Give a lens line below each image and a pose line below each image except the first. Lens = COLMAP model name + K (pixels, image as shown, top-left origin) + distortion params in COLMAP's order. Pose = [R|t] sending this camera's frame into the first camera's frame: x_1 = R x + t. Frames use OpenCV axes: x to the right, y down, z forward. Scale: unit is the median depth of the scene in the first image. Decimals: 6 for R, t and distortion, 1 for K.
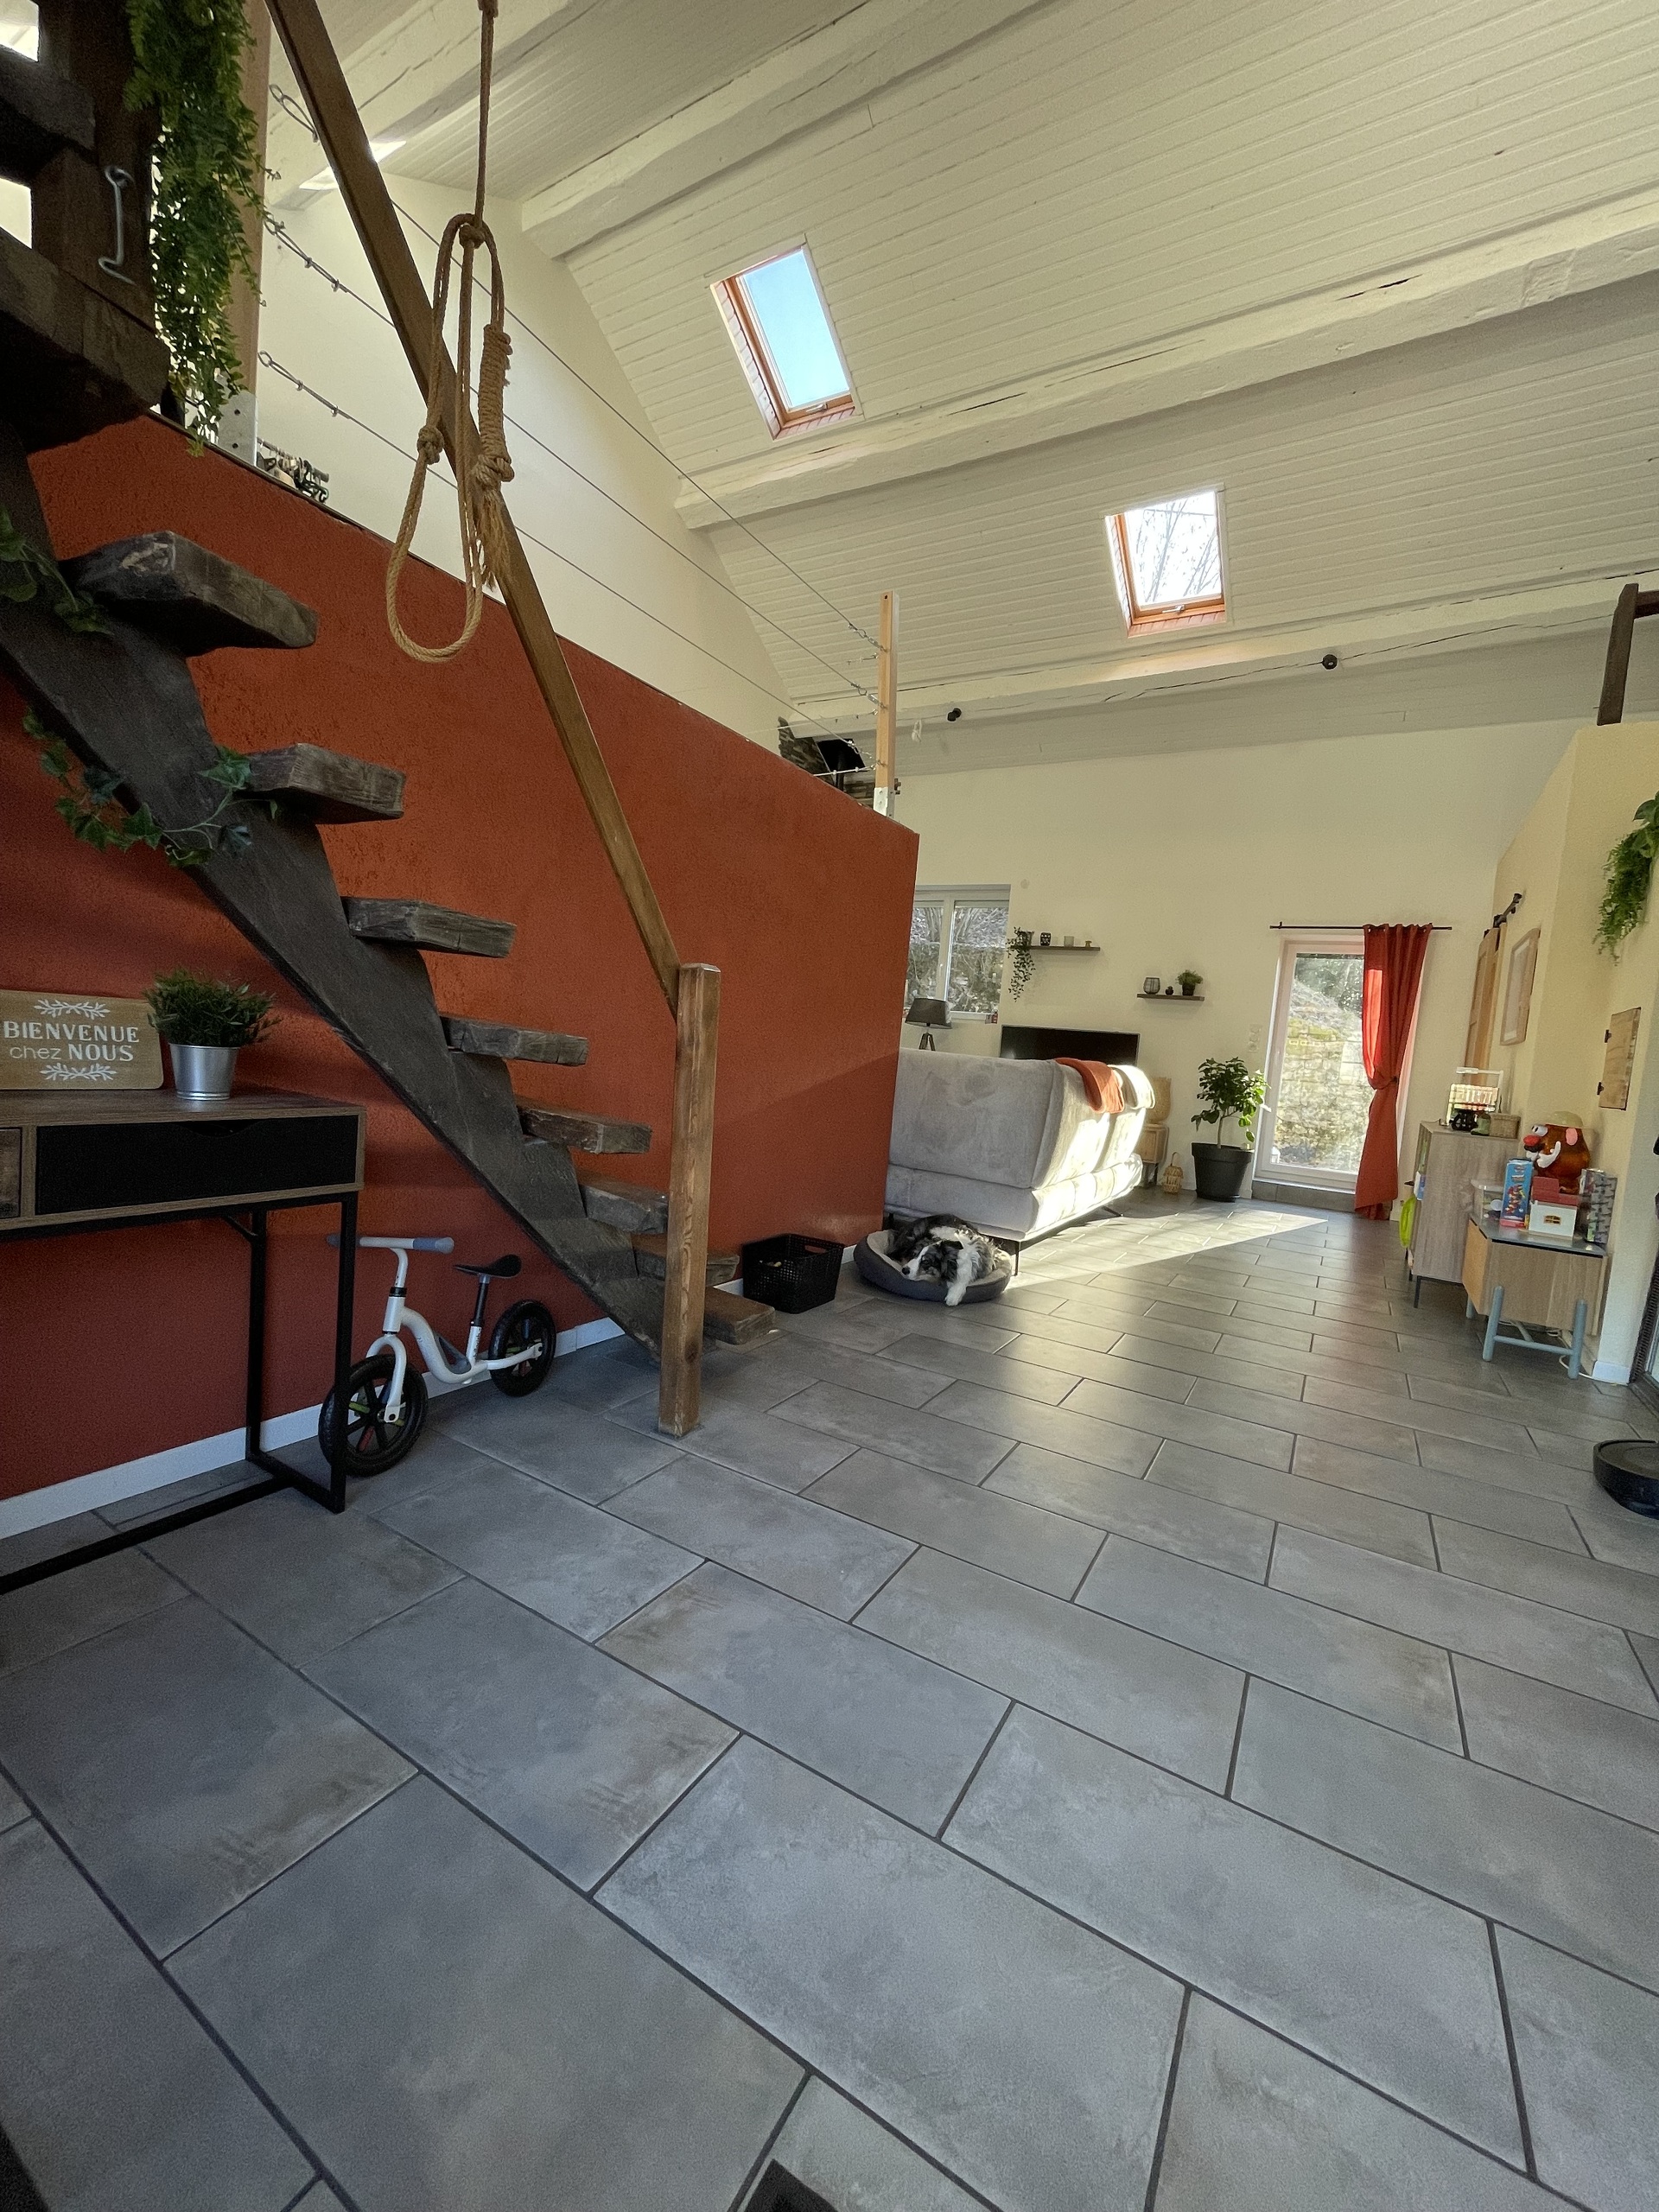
lens RADIAL K [[891.6, 0, 830.8], [0, 891.6, 1105.4], [0, 0, 1]] dist [-0.000509, 0.000340]
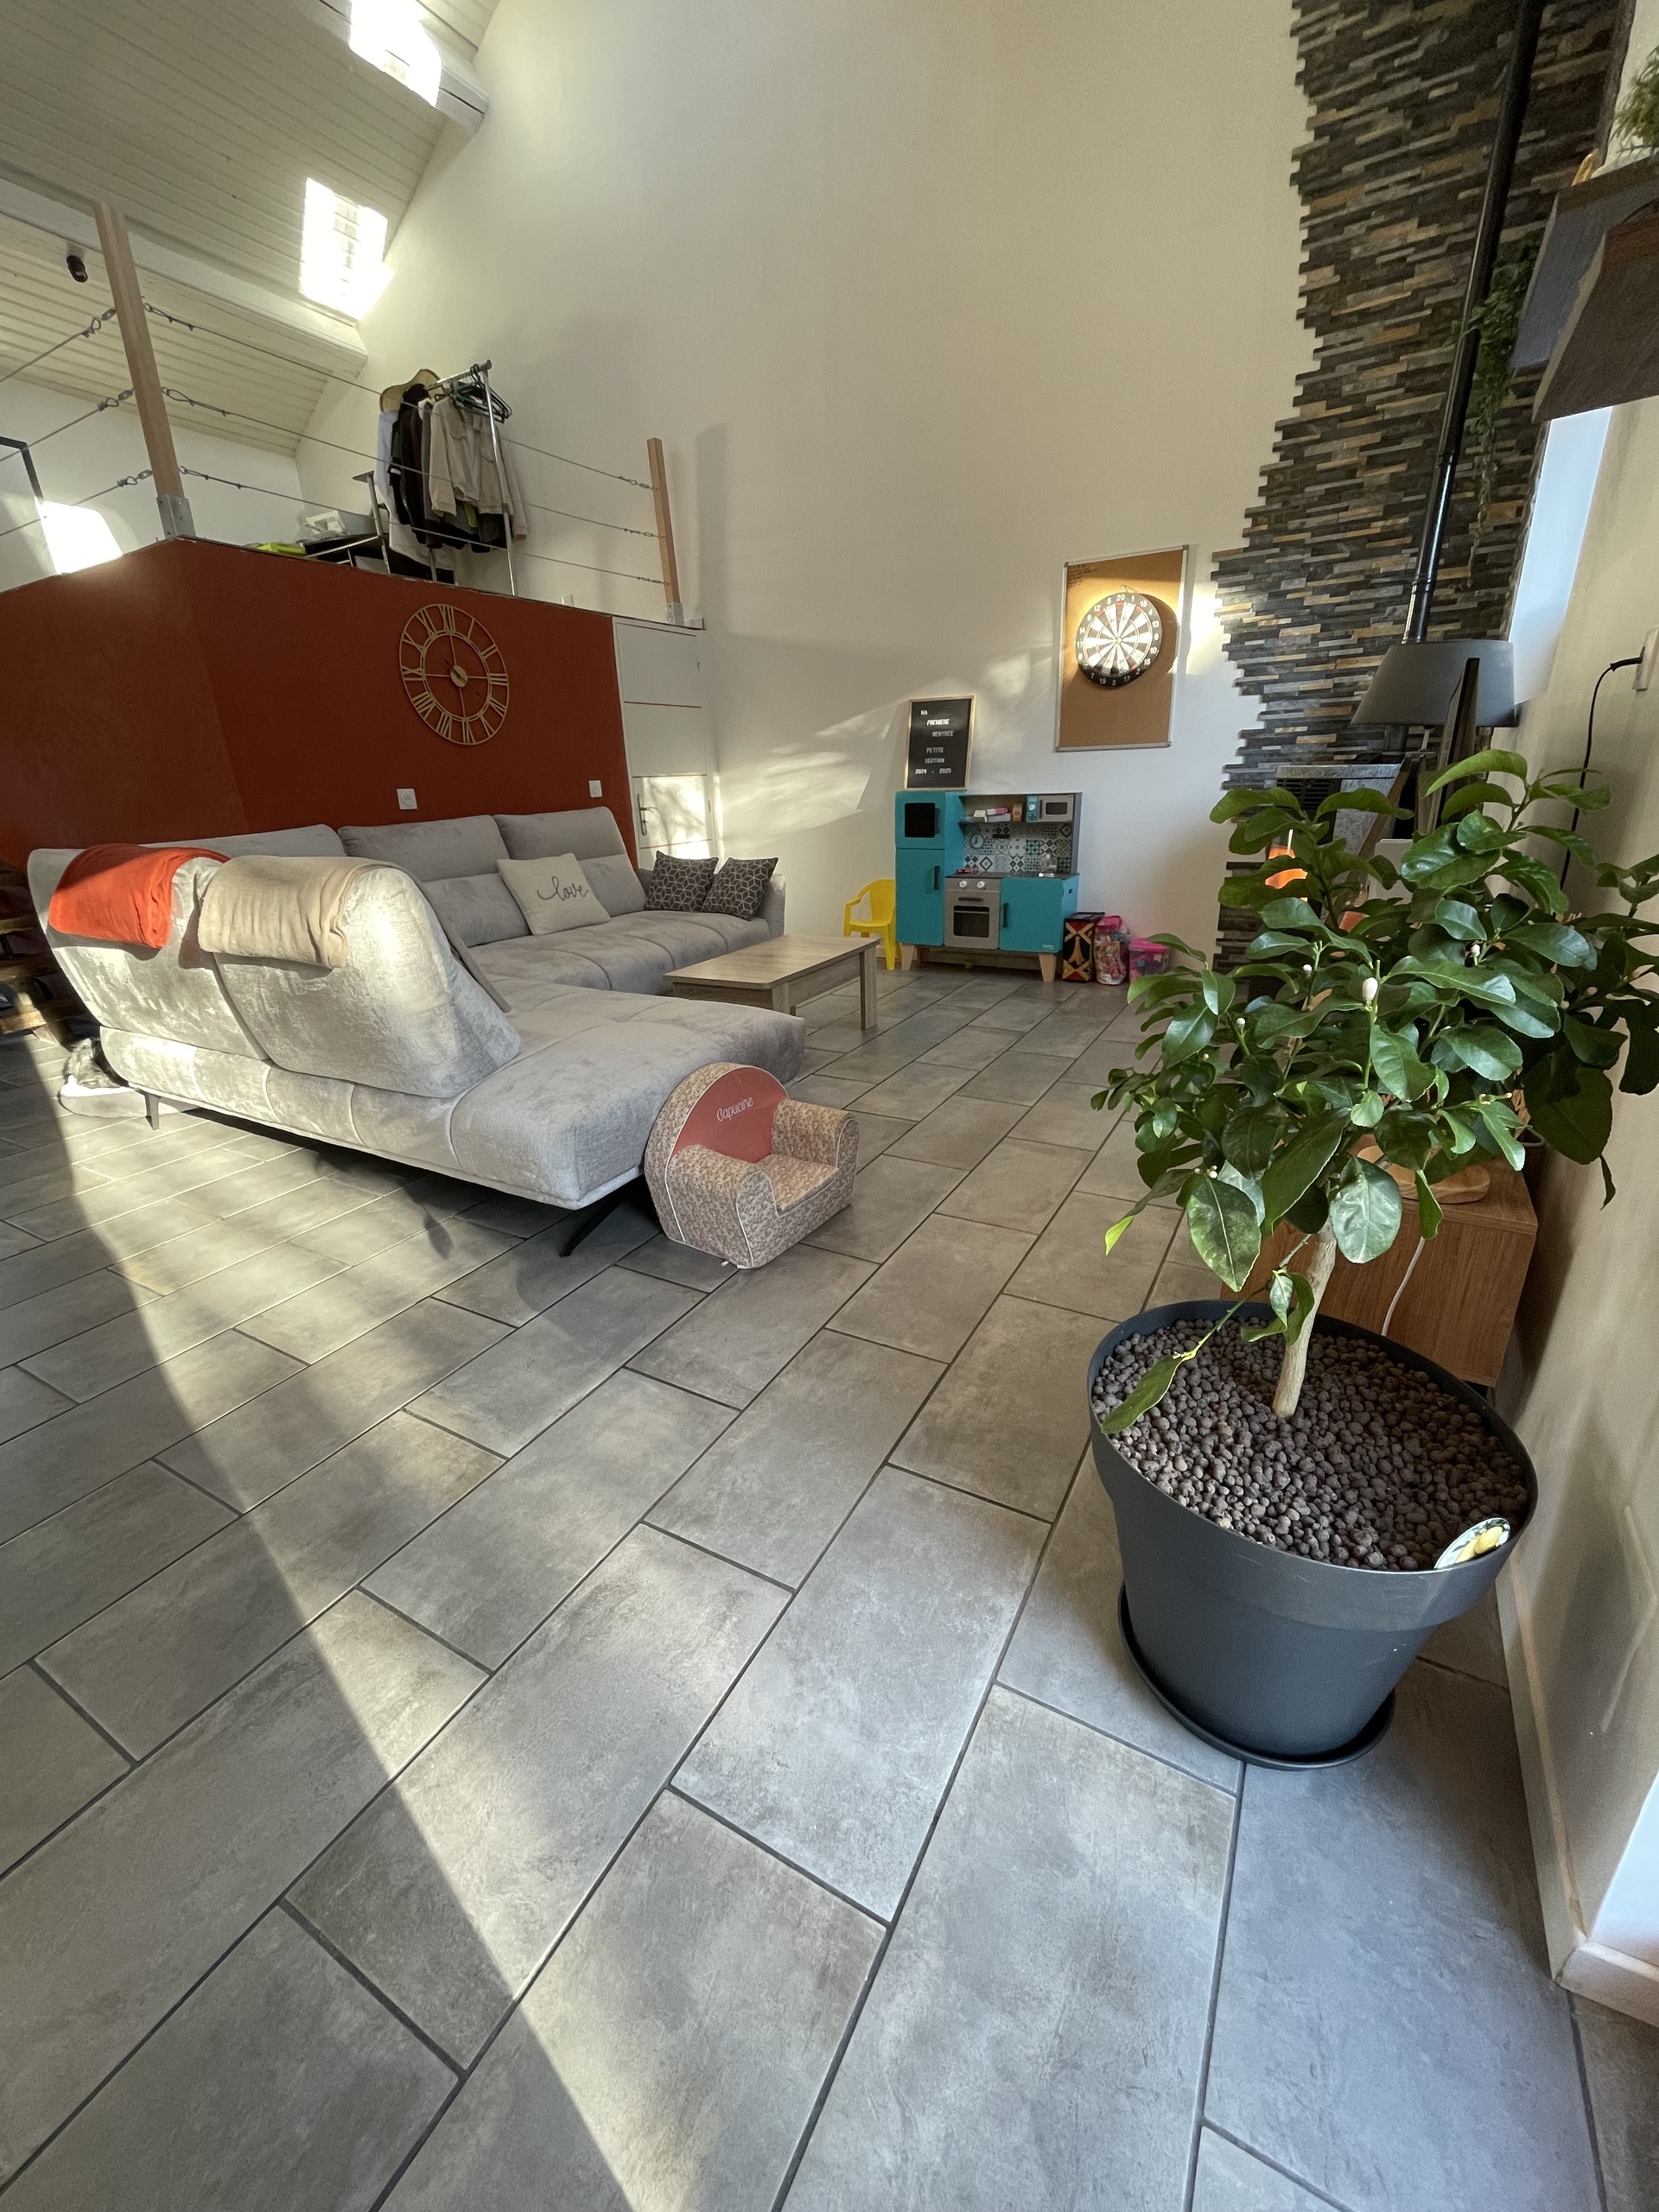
lens RADIAL K [[893.5, 0, 829.4], [0, 893.5, 1103.0], [0, 0, 1]] dist [-0.002545, -0.000206]
pose [[0.016041, 0.268646, -0.963106, 0.540806], [-0.038502, 0.962681, 0.267886, -0.038266], [0.999130, 0.032784, 0.025785, 0.873352]]
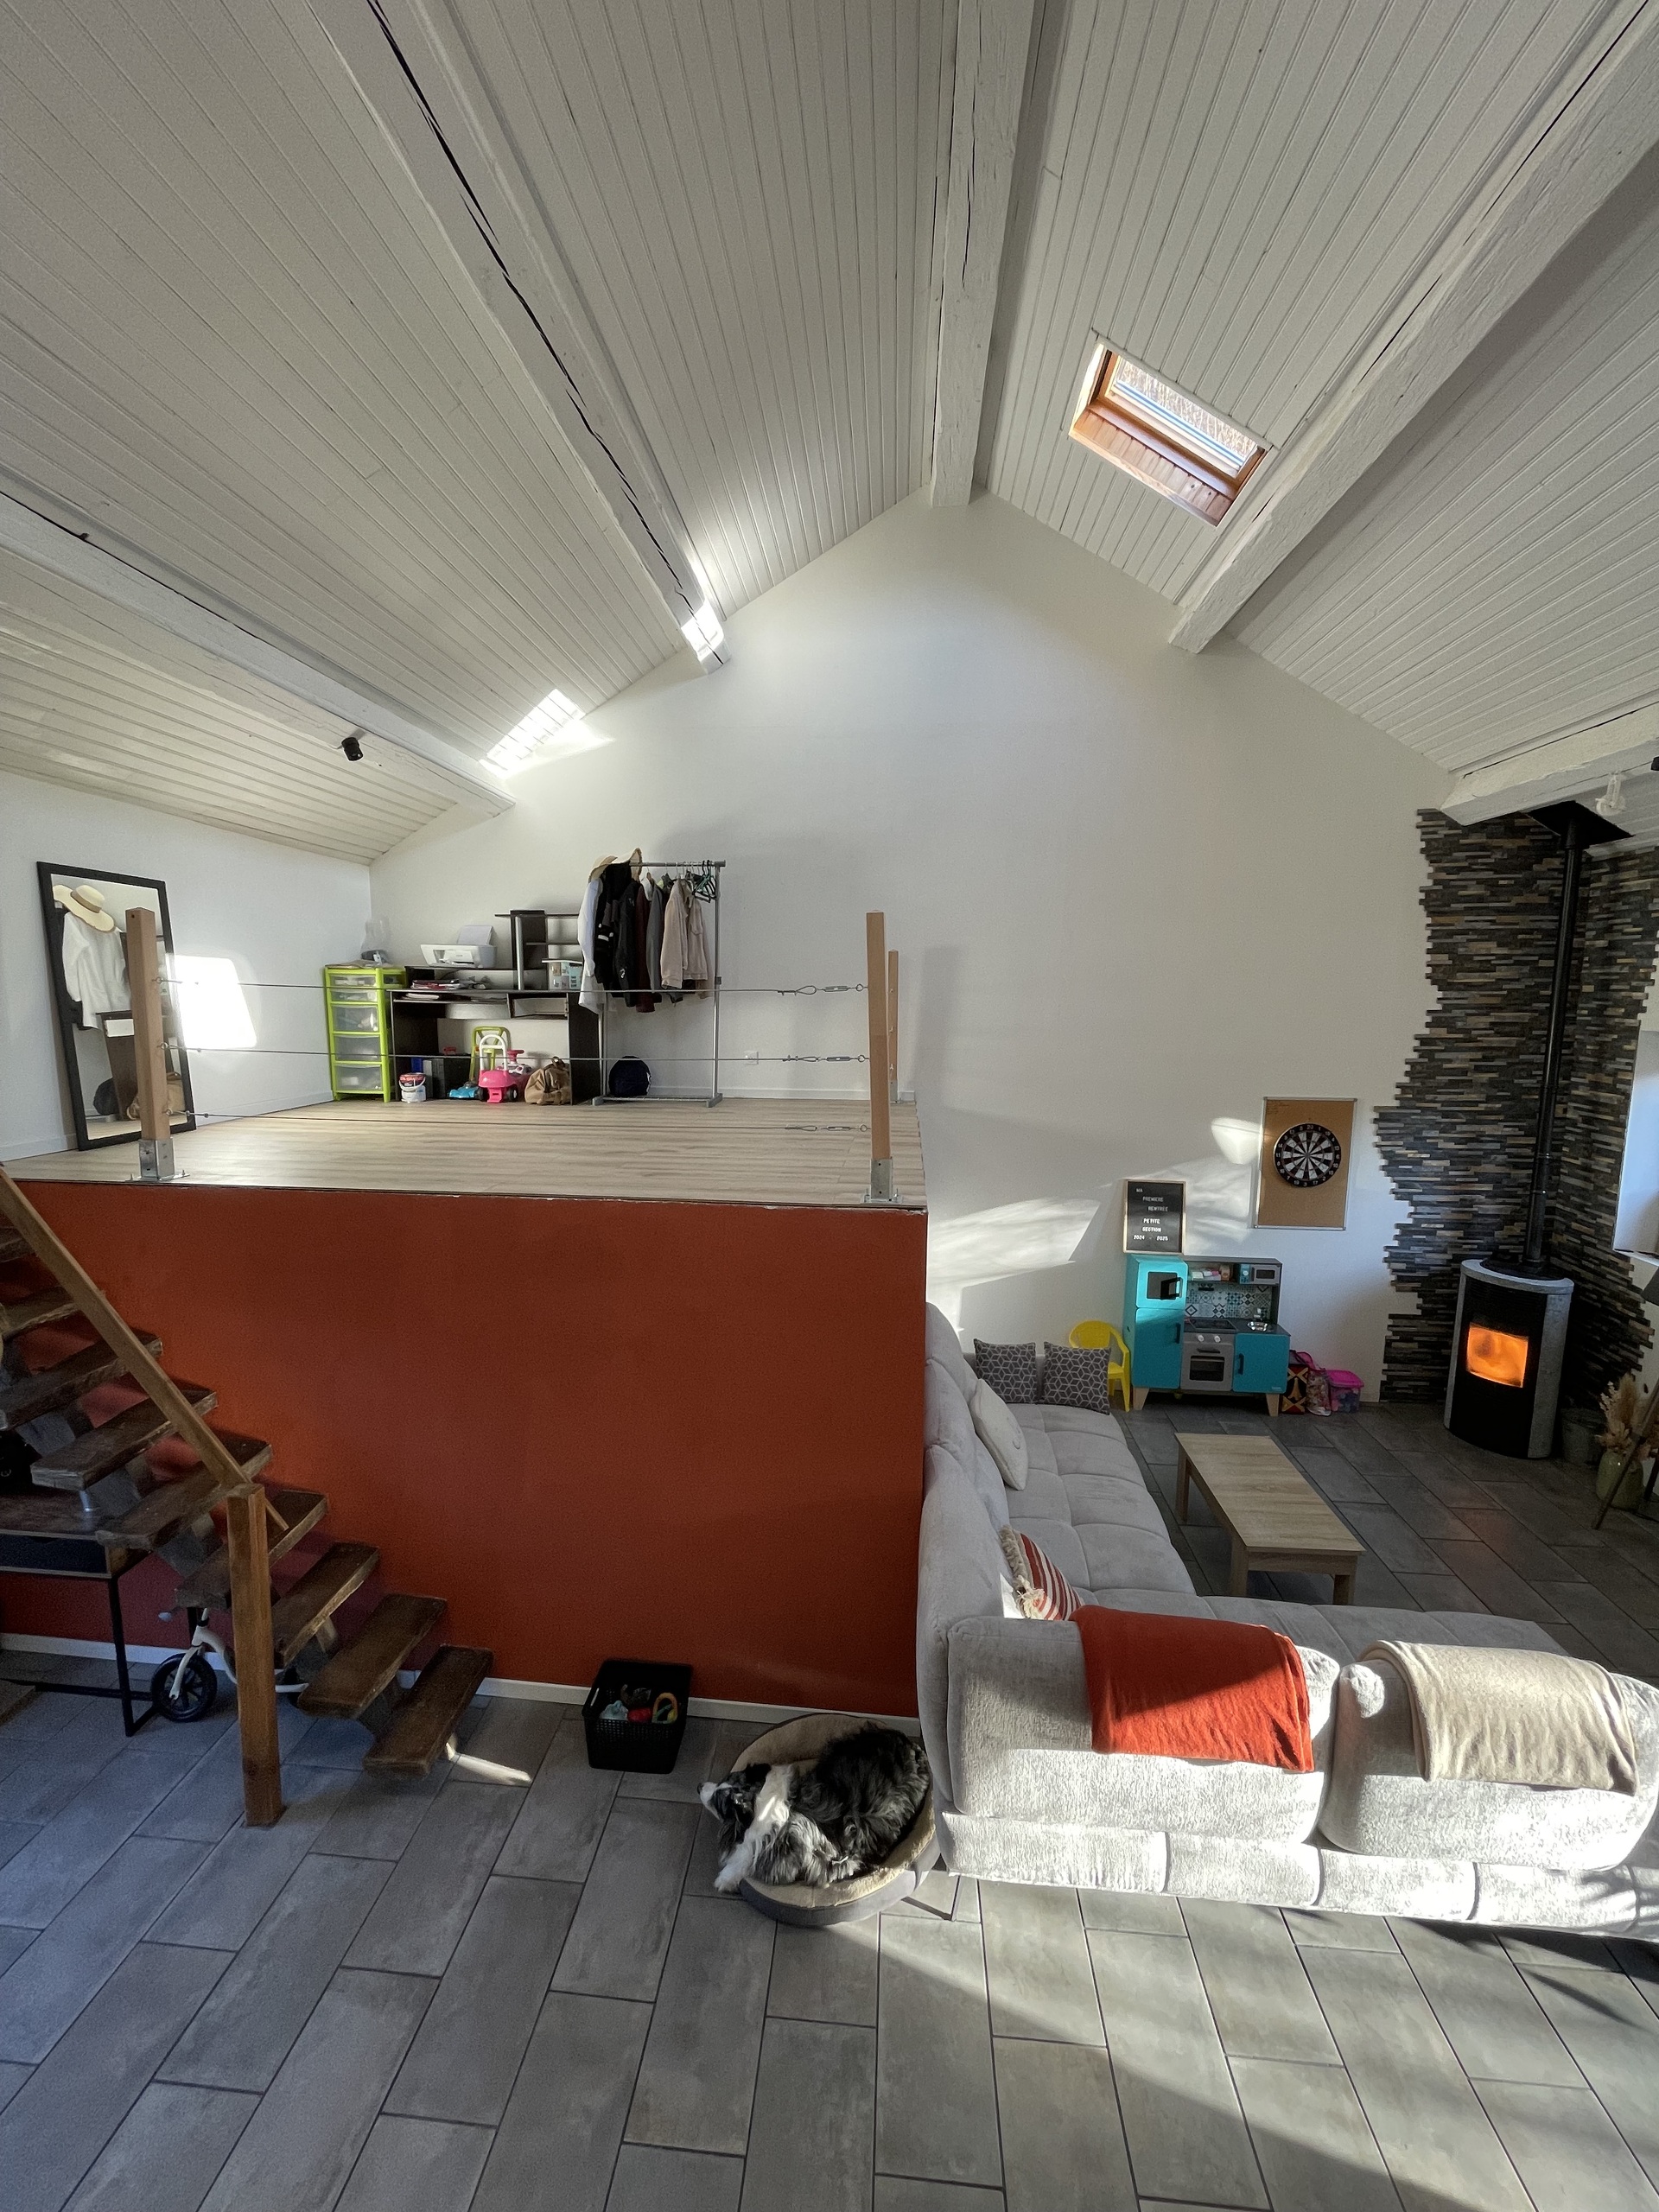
lens RADIAL K [[891.6, 0, 830.8], [0, 891.6, 1105.4], [0, 0, 1]] dist [-0.000509, 0.000340]
pose [[0.437486, 0.035091, -0.898540, 0.405108], [-0.042140, 0.998941, 0.018494, -0.226769], [0.898237, 0.029773, 0.438501, 0.341025]]
